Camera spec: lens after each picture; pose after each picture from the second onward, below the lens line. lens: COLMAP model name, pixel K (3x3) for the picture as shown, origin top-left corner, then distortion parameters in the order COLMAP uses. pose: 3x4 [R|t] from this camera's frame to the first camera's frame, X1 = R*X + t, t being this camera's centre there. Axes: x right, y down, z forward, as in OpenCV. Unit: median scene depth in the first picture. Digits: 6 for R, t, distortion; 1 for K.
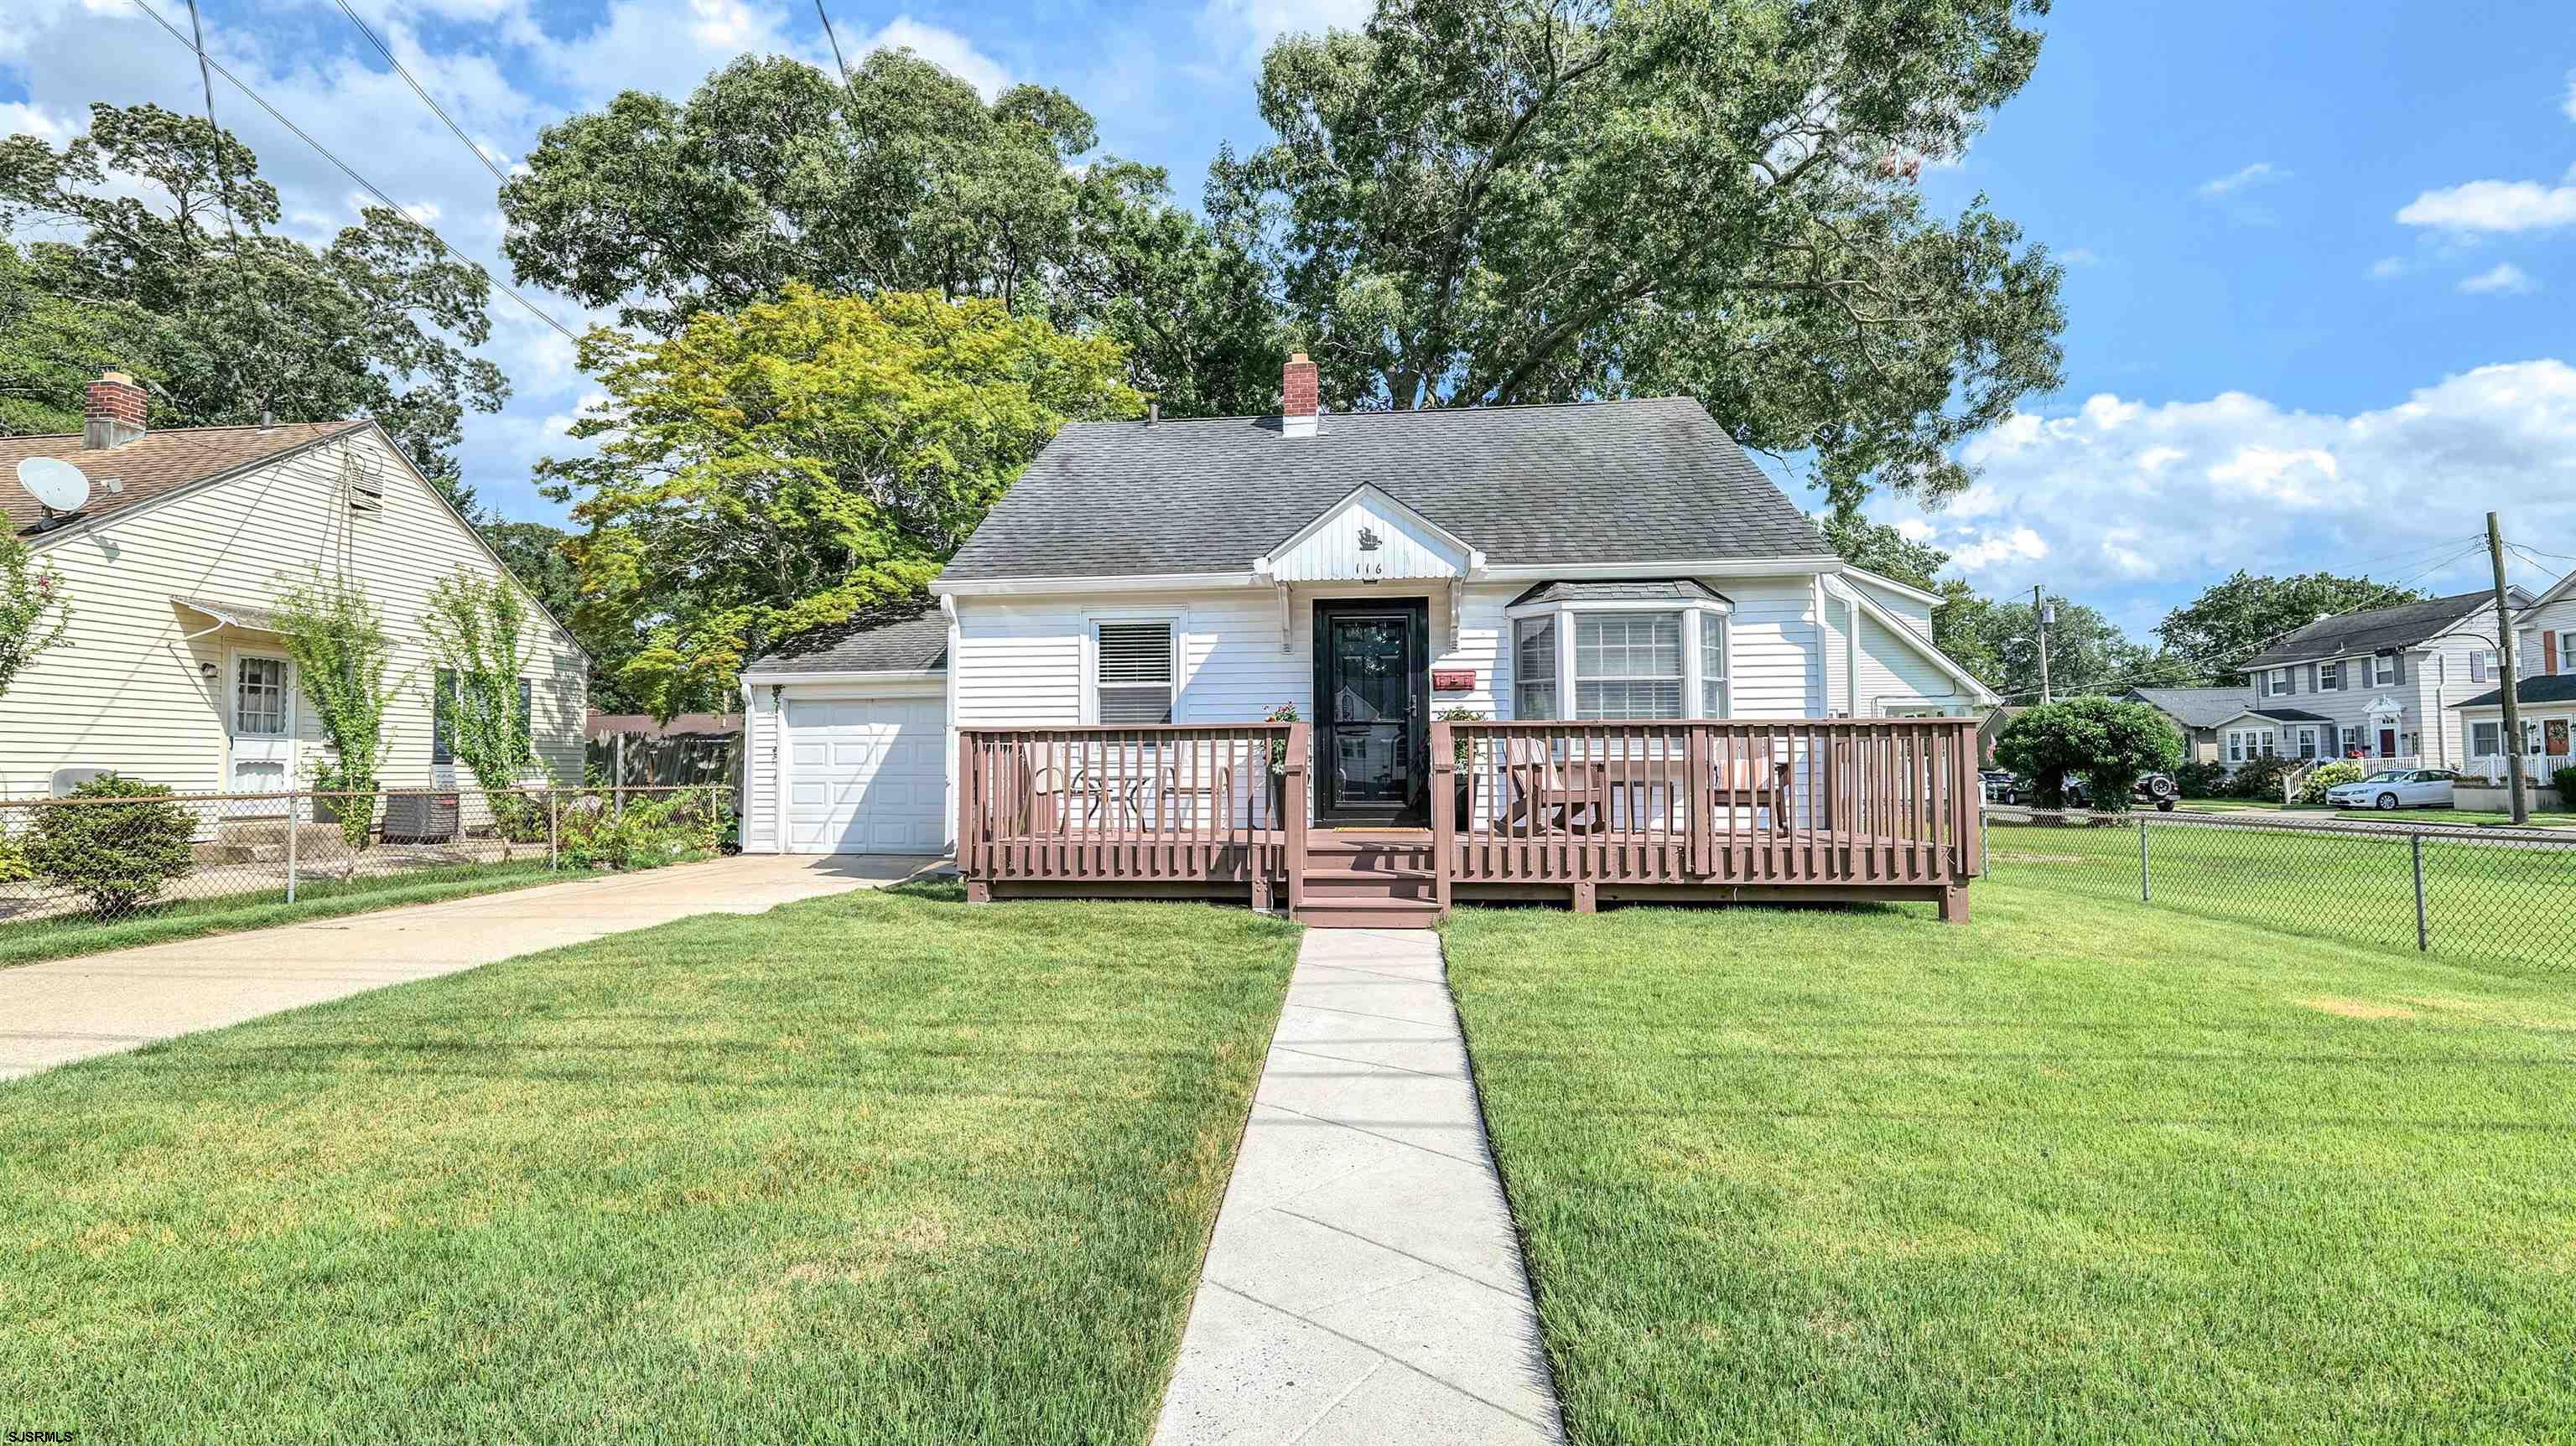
lens RADIAL K [[1094.5, 0, 1283.5], [0, 1094.5, 718.7], [0, 0, 1]] dist [-0.012982, 0.000308]
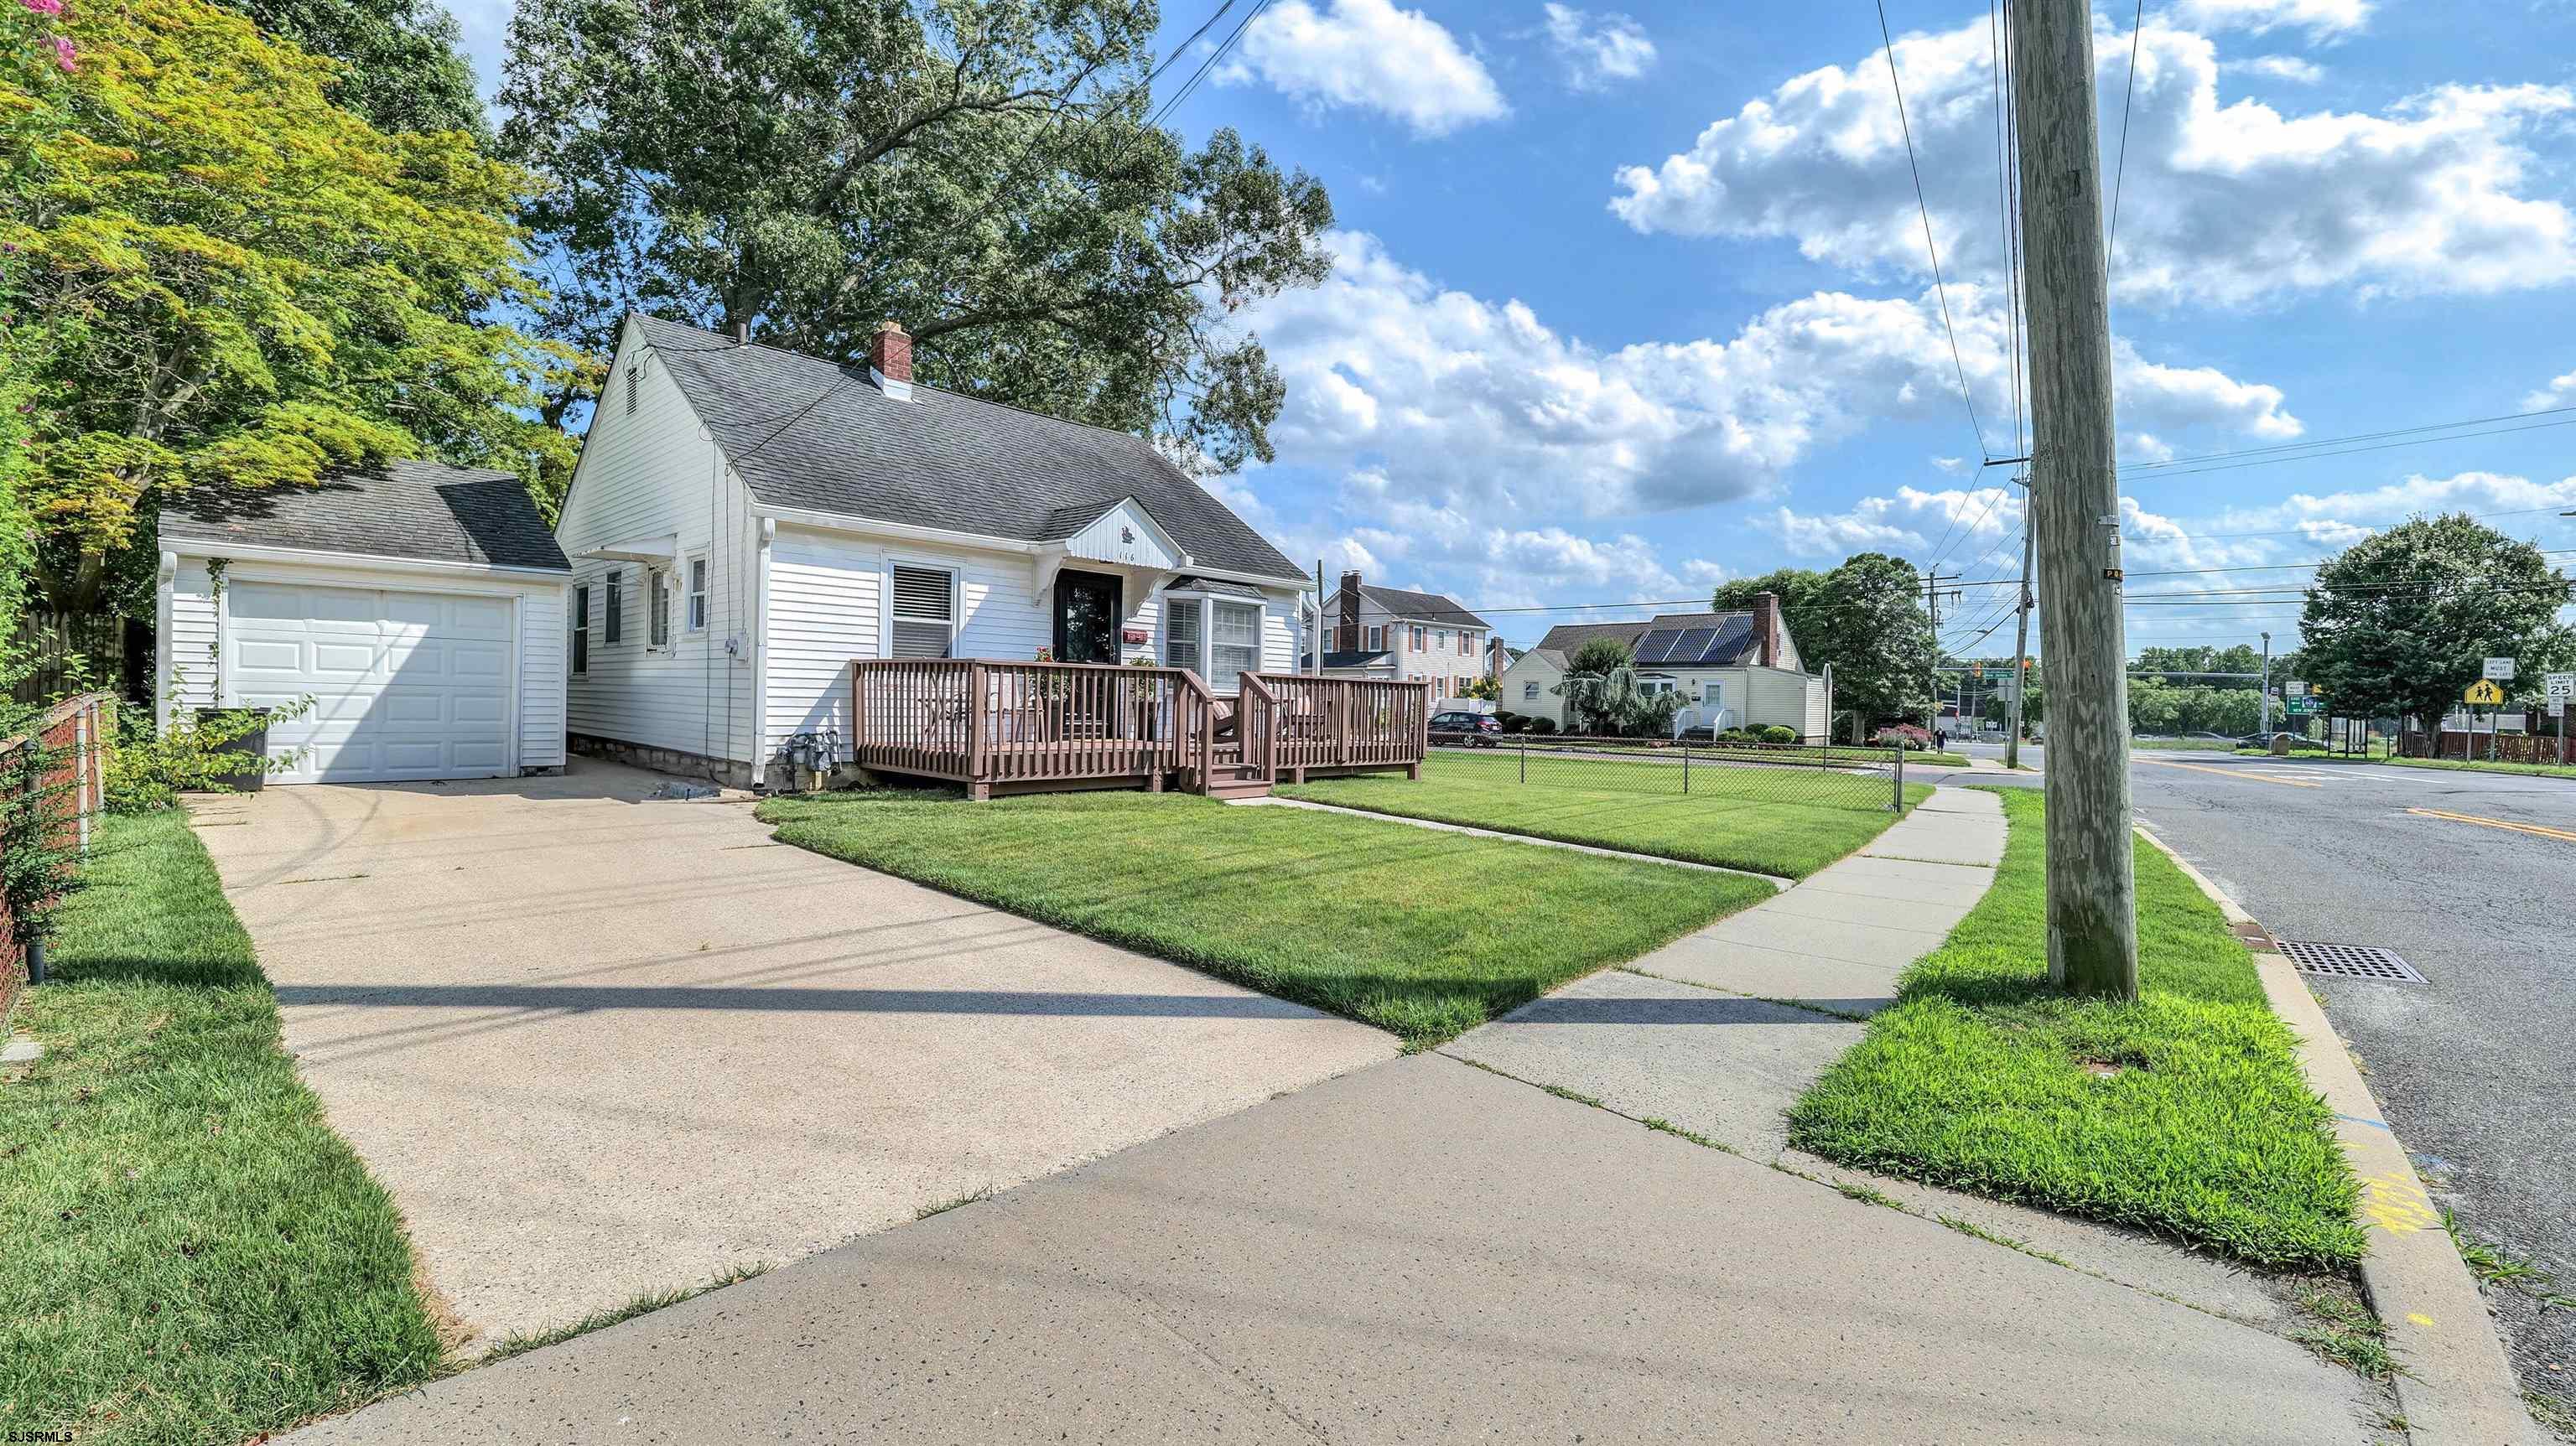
lens RADIAL K [[1043.4, 0, 1288.0], [0, 1043.4, 723.0], [0, 0, 1]] dist [-0.009822, 0.000273]
pose [[0.611482, 0.003453, 0.791251, -0.693840], [-0.063643, 0.996965, 0.044833, 0.003335], [-0.788695, -0.077772, 0.609846, -0.000171]]
